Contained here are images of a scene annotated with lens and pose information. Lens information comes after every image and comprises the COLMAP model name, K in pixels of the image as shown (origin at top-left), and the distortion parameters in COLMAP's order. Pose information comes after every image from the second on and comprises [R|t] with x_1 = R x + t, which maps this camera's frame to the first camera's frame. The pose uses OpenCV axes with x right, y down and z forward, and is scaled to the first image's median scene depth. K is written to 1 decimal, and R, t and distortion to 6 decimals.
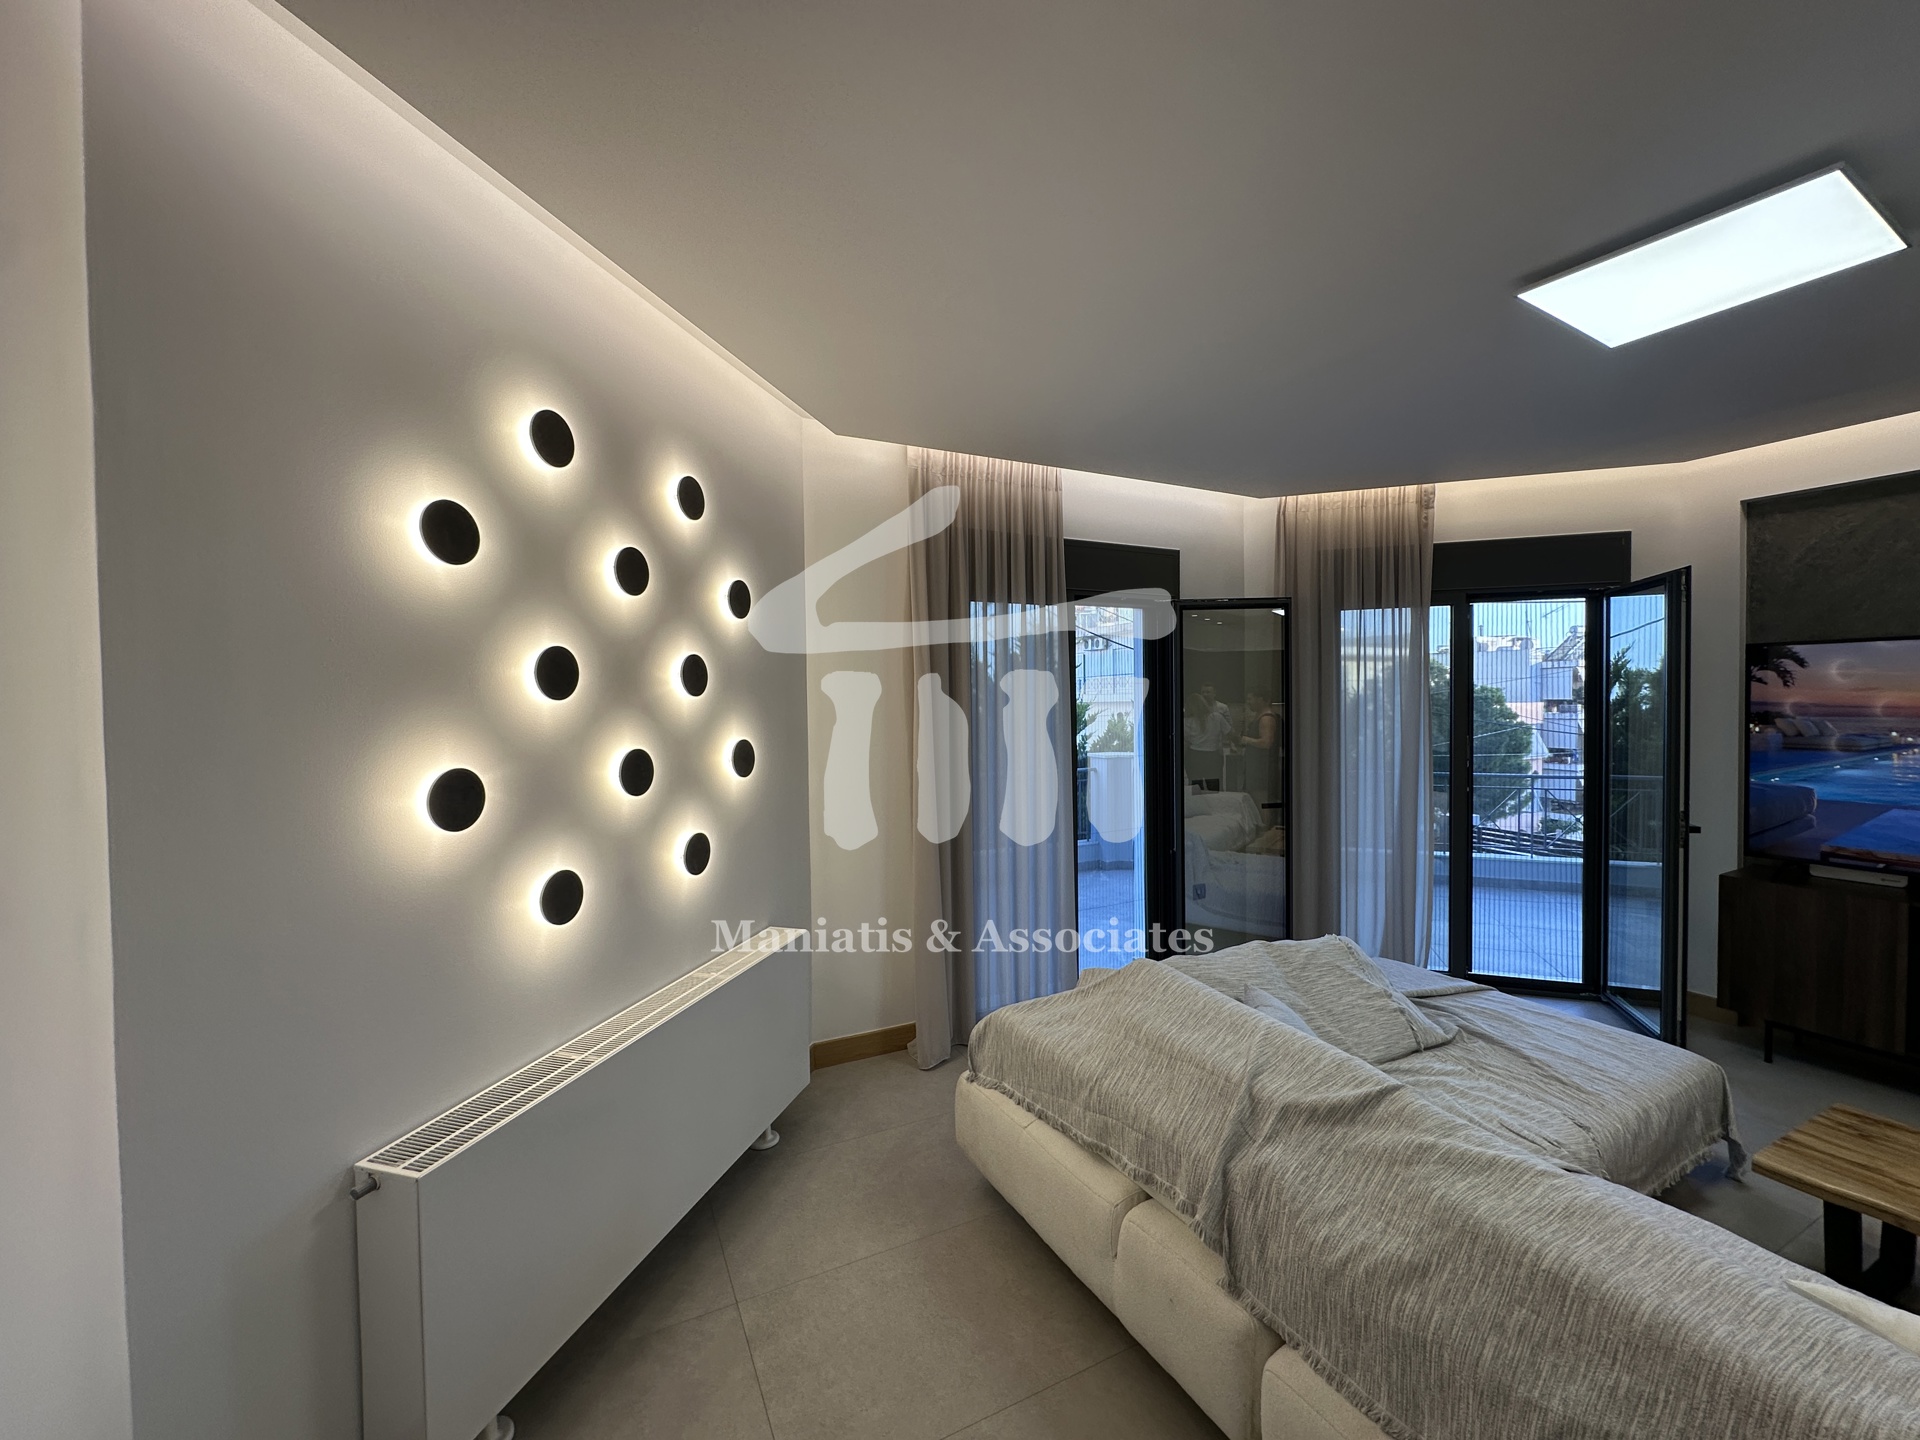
lens RADIAL K [[773.0, 0, 957.1], [0, 773.0, 717.8], [0, 0, 1]] dist [-0.004539, 0.000978]
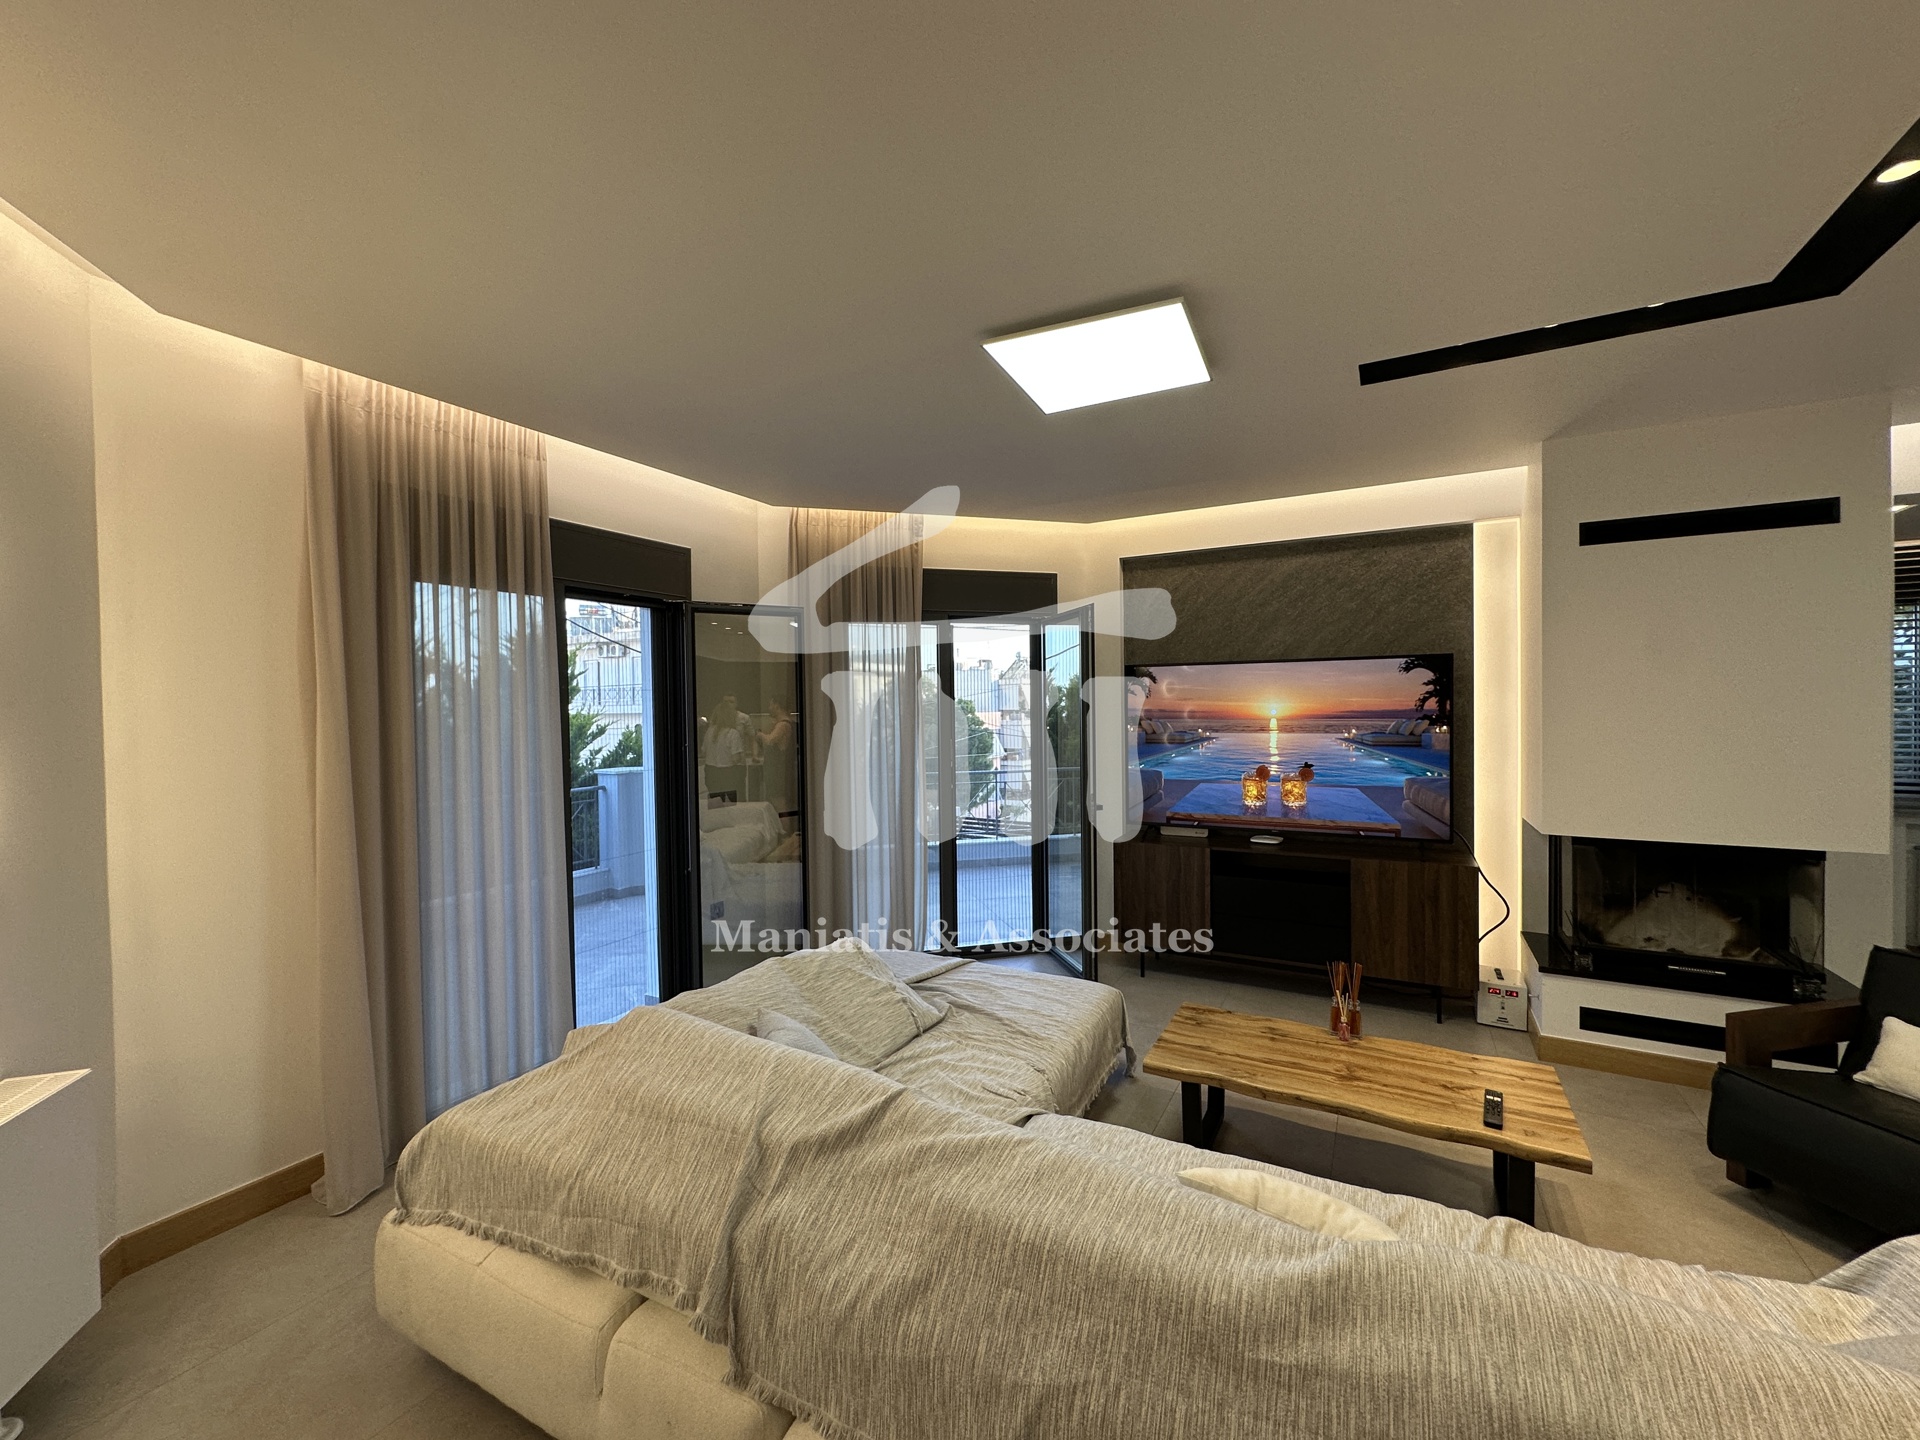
lens RADIAL K [[773.0, 0, 961.2], [0, 773.0, 717.3], [0, 0, 1]] dist [-0.004539, 0.000978]
pose [[0.825442, -0.008315, 0.564425, 0.039476], [0.016734, 0.999812, -0.009744, 0.002838], [-0.564238, 0.017488, 0.825427, 0.063472]]
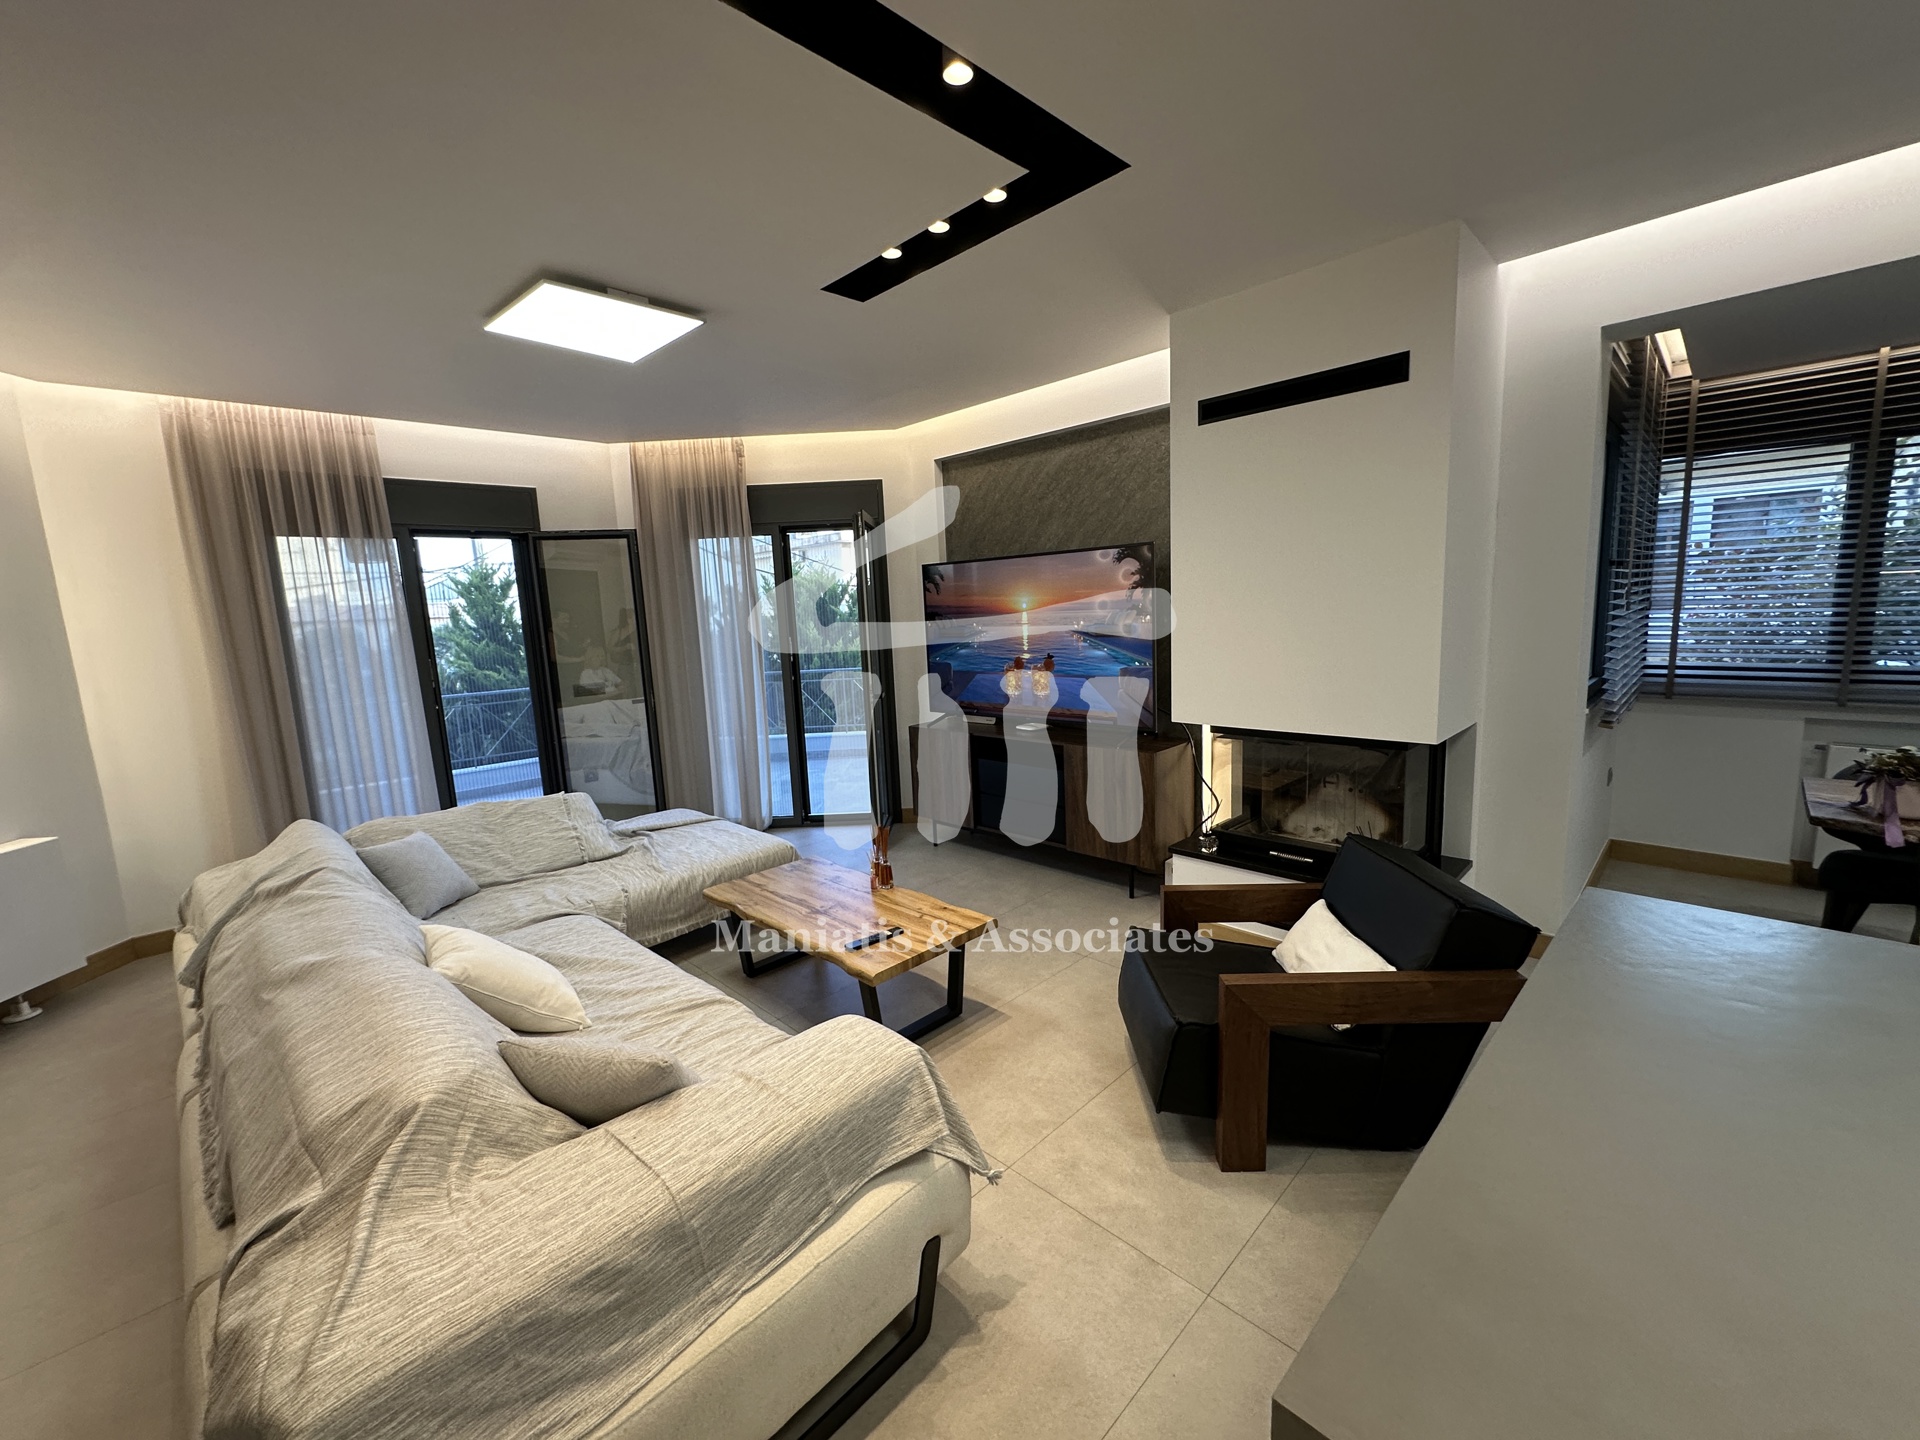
lens RADIAL K [[773.0, 0, 960.7], [0, 773.0, 716.8], [0, 0, 1]] dist [-0.004539, 0.000978]
pose [[0.948372, -0.076436, 0.307811, 0.703923], [0.041886, 0.992209, 0.117334, 0.020885], [-0.314382, -0.098384, 0.944185, -0.455216]]
